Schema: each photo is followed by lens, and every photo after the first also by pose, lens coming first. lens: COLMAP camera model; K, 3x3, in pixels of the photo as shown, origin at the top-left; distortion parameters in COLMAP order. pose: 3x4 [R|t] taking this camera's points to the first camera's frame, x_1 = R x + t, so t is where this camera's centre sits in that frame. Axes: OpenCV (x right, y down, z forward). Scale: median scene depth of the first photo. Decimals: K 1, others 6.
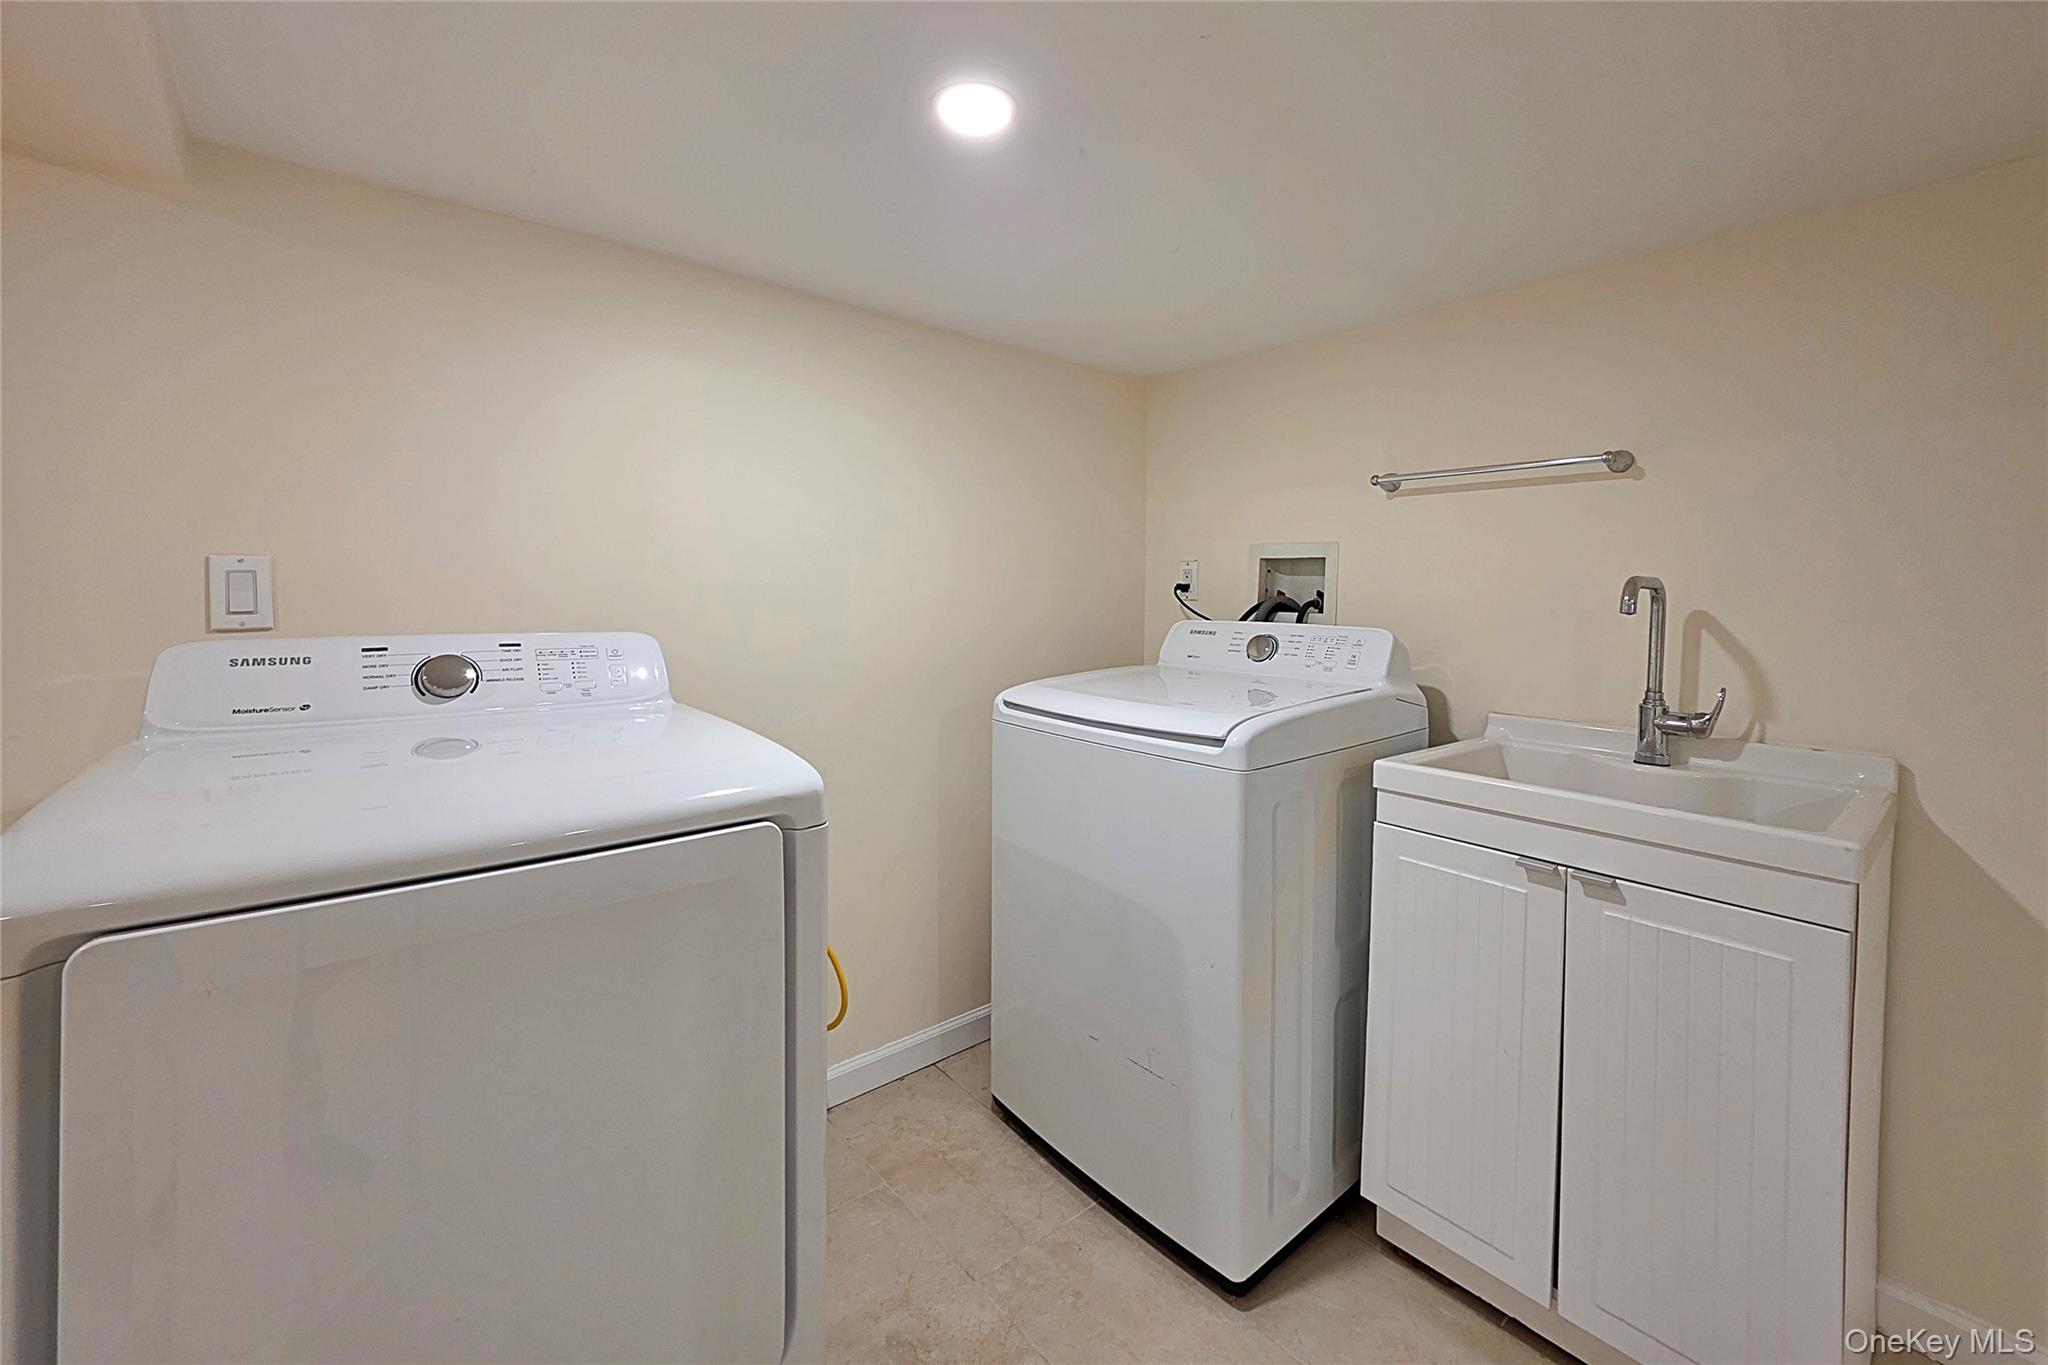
lens RADIAL K [[848.3, 0, 1052.6], [0, 848.3, 612.7], [0, 0, 1]] dist [0.010976, -0.001881]
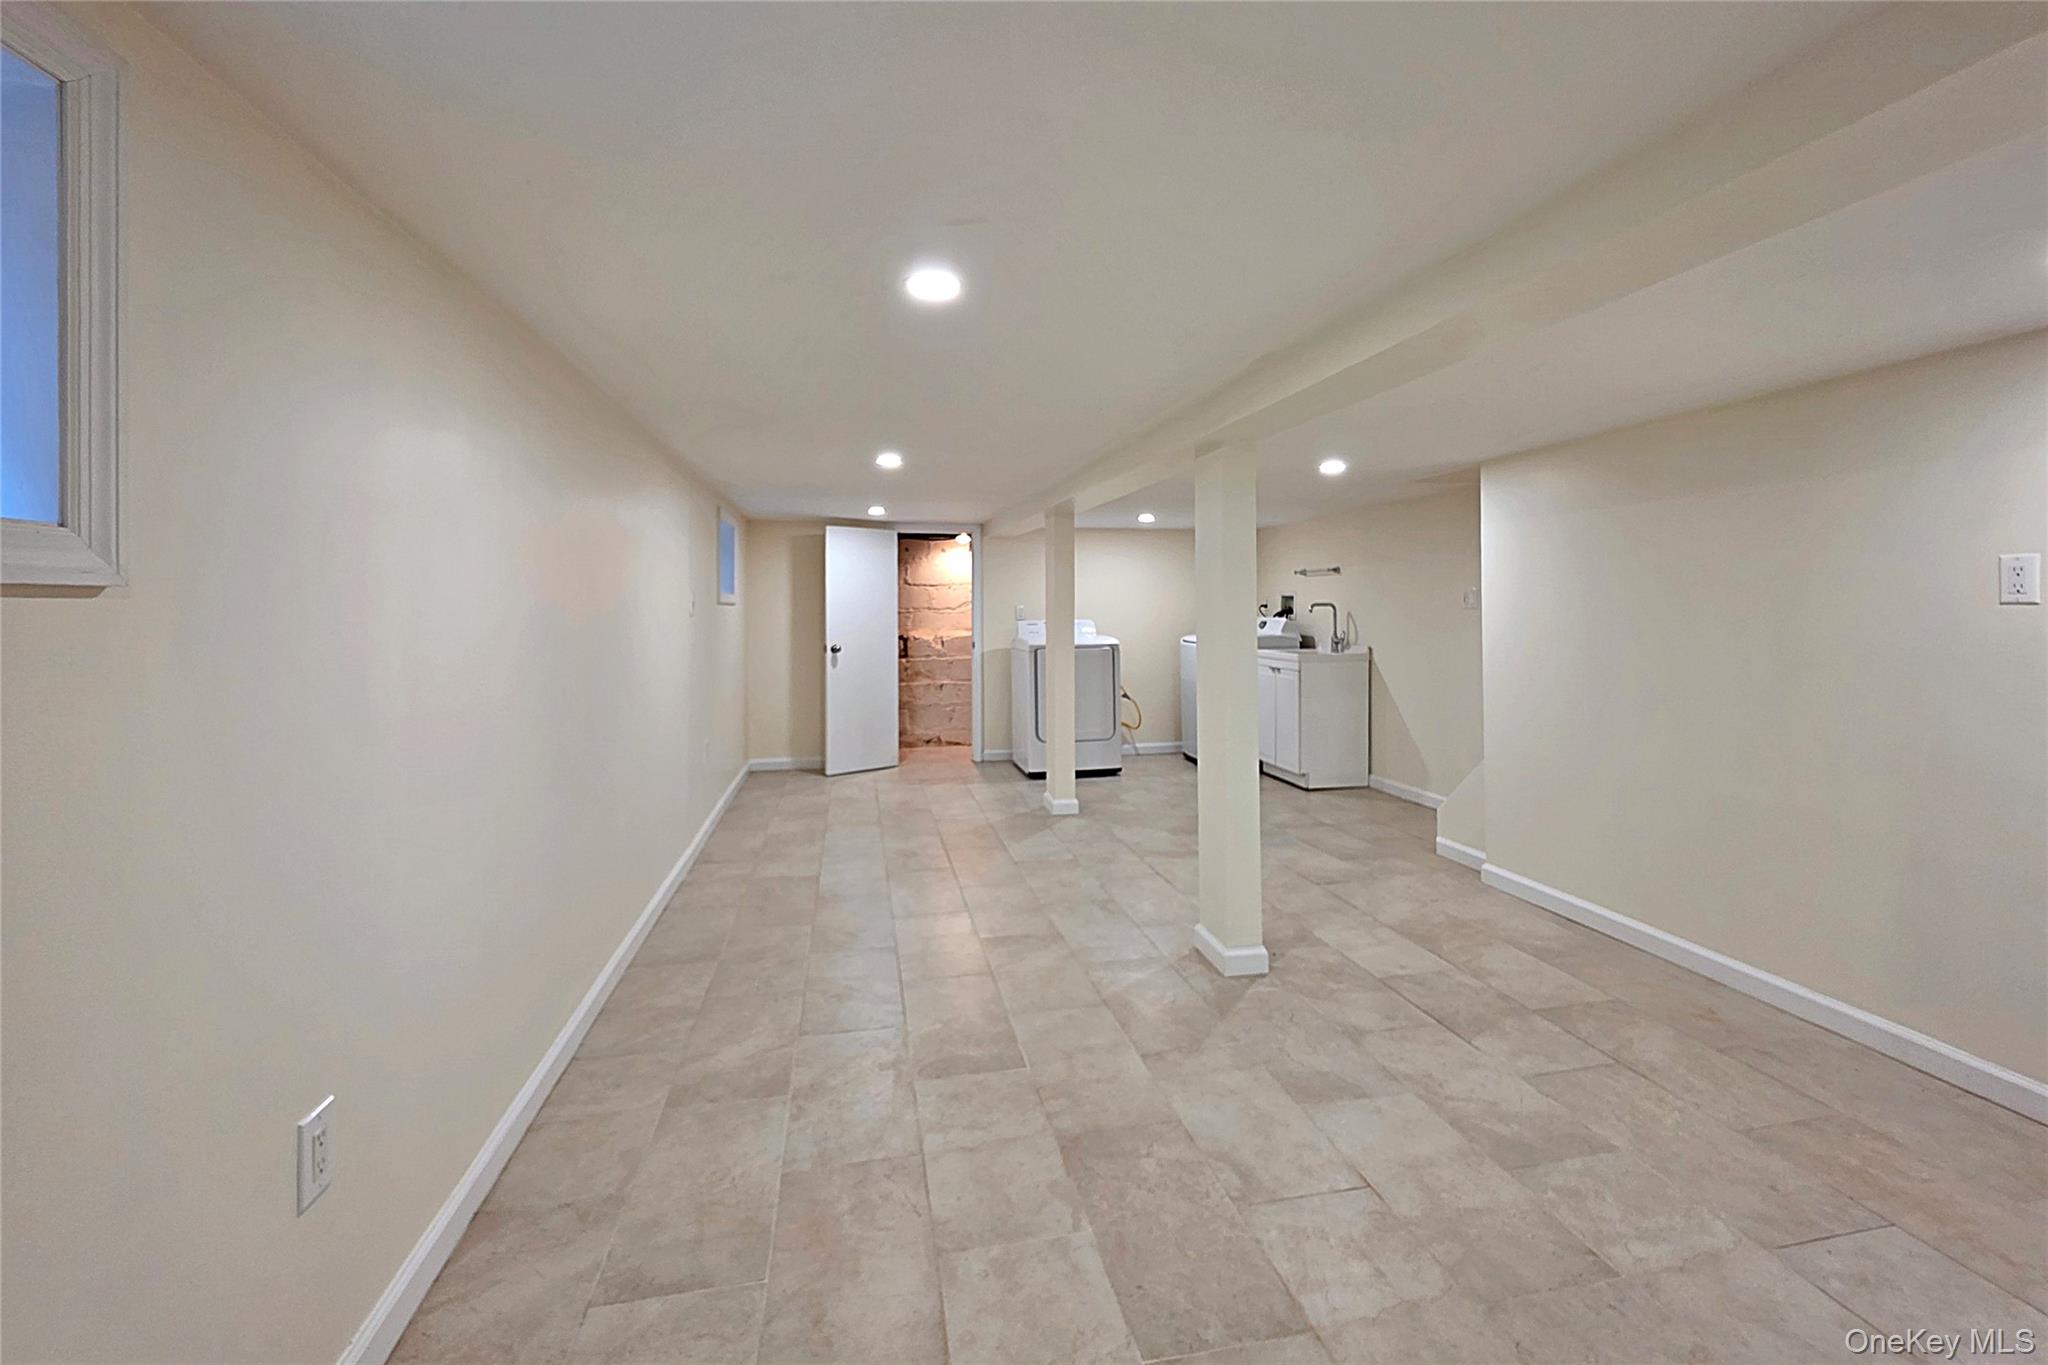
lens RADIAL K [[848.3, 0, 1035.2], [0, 848.3, 607.9], [0, 0, 1]] dist [0.010976, -0.001881]
pose [[0.881939, -0.018276, -0.471009, 1.286093], [0.005167, 0.999563, -0.029110, 0.084502], [0.471335, 0.023239, 0.881648, -2.893011]]
